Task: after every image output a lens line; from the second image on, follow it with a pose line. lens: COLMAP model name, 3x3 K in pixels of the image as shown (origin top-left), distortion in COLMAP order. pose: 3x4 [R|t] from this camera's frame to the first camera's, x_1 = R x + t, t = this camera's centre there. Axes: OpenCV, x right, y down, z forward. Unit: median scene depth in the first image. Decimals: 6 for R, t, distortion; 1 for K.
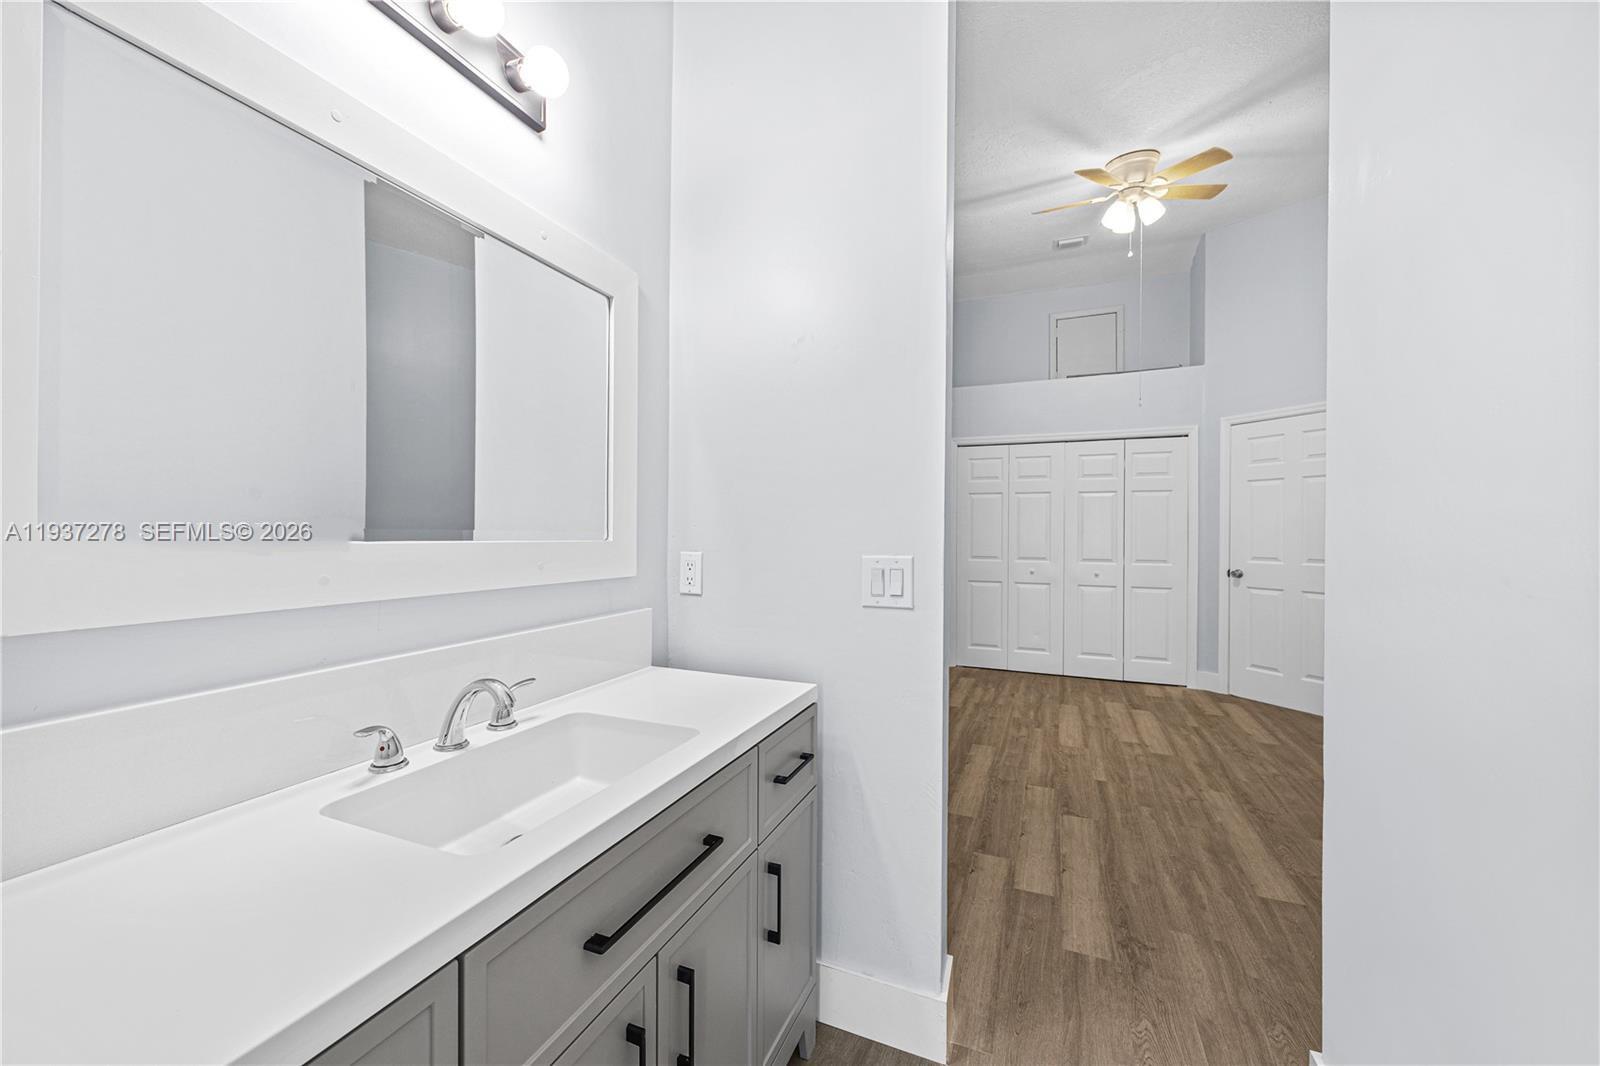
lens RADIAL K [[609.1, 0, 799.6], [0, 609.1, 524.4], [0, 0, 1]] dist [-0.003780, -0.000082]
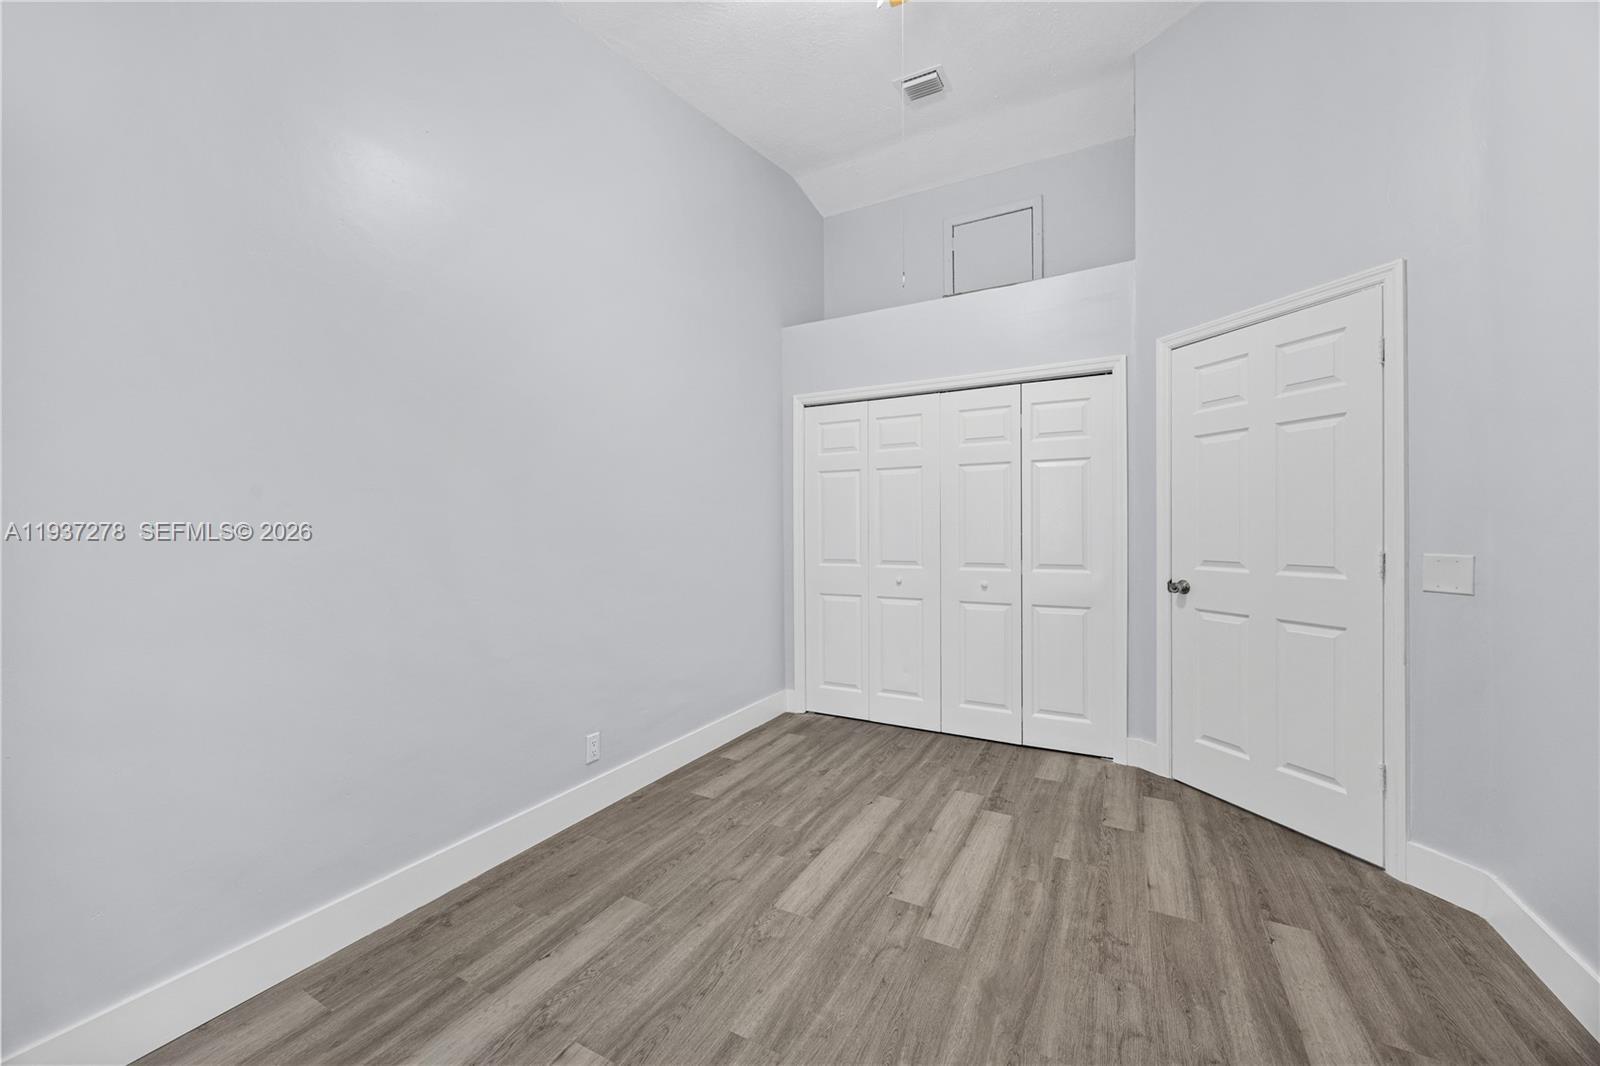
lens RADIAL K [[609.1, 0, 801.5], [0, 609.1, 525.8], [0, 0, 1]] dist [-0.003780, -0.000082]
pose [[0.995722, -0.013341, -0.091434, 0.478710], [0.014239, 0.999857, 0.009171, 0.008720], [0.091298, -0.010434, 0.995769, 0.423363]]
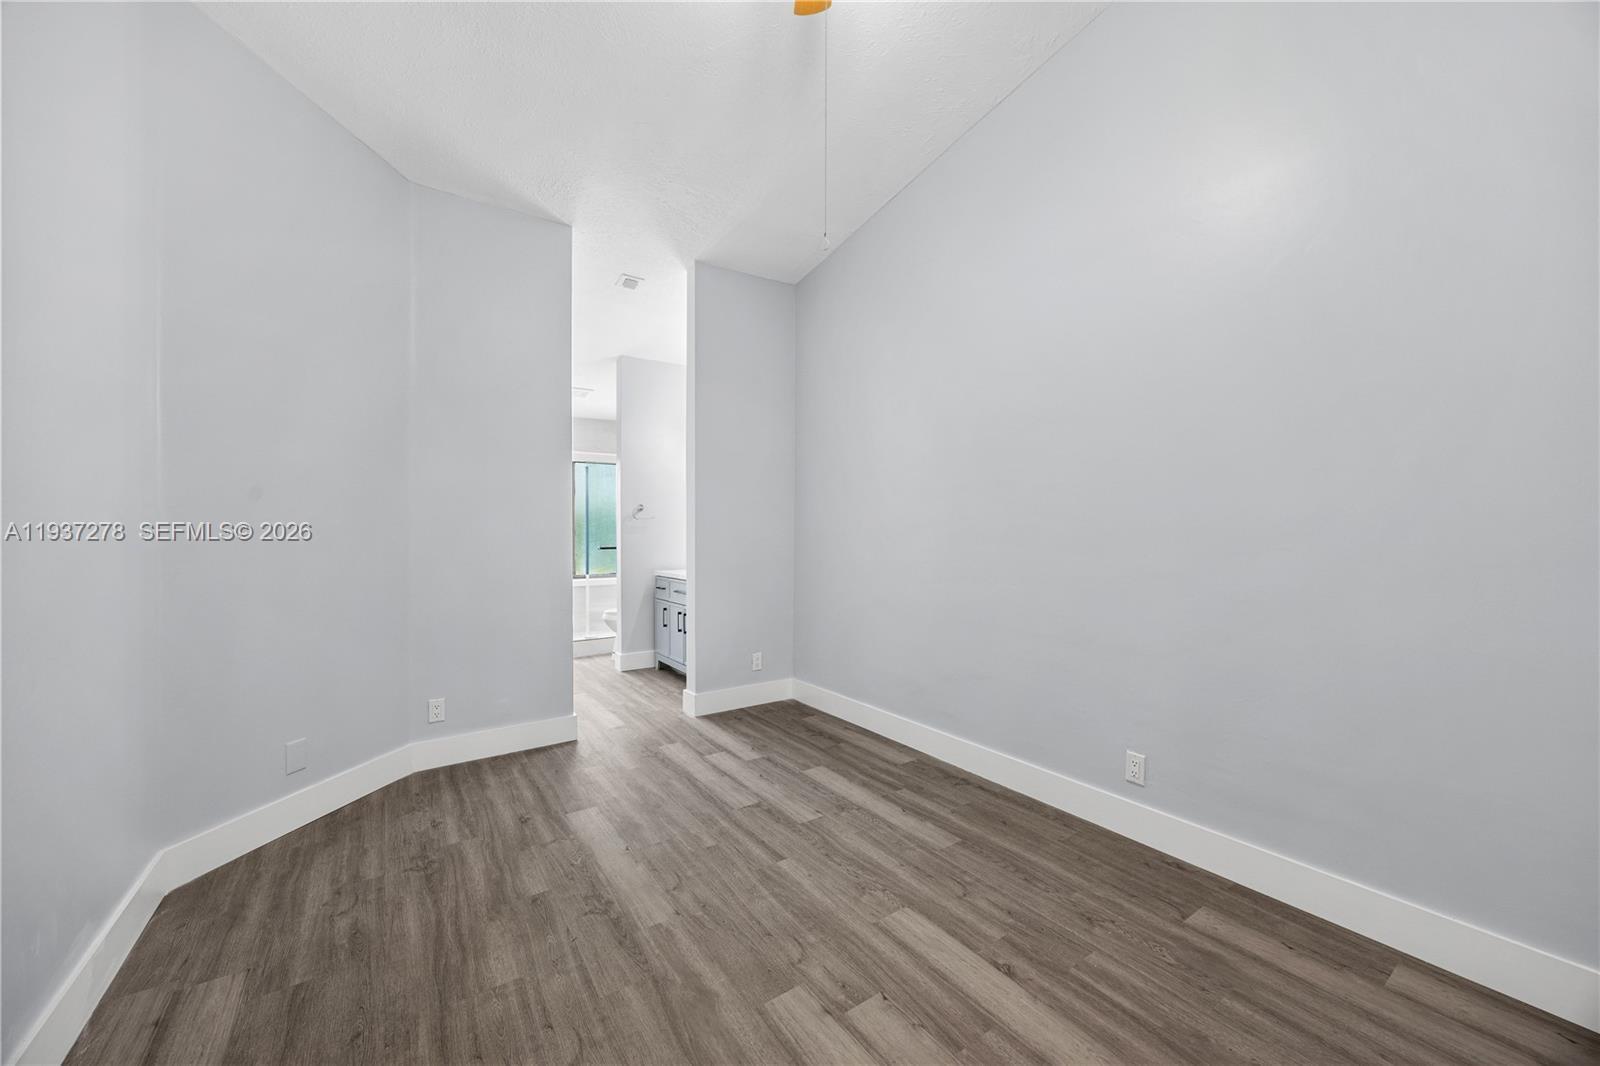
lens RADIAL K [[609.1, 0, 811.5], [0, 609.1, 539.0], [0, 0, 1]] dist [-0.003780, -0.000082]
pose [[-0.535401, 0.009920, -0.844540, 0.882476], [0.013242, 0.999907, 0.003351, 0.022527], [0.844494, -0.009389, -0.535482, 1.150750]]
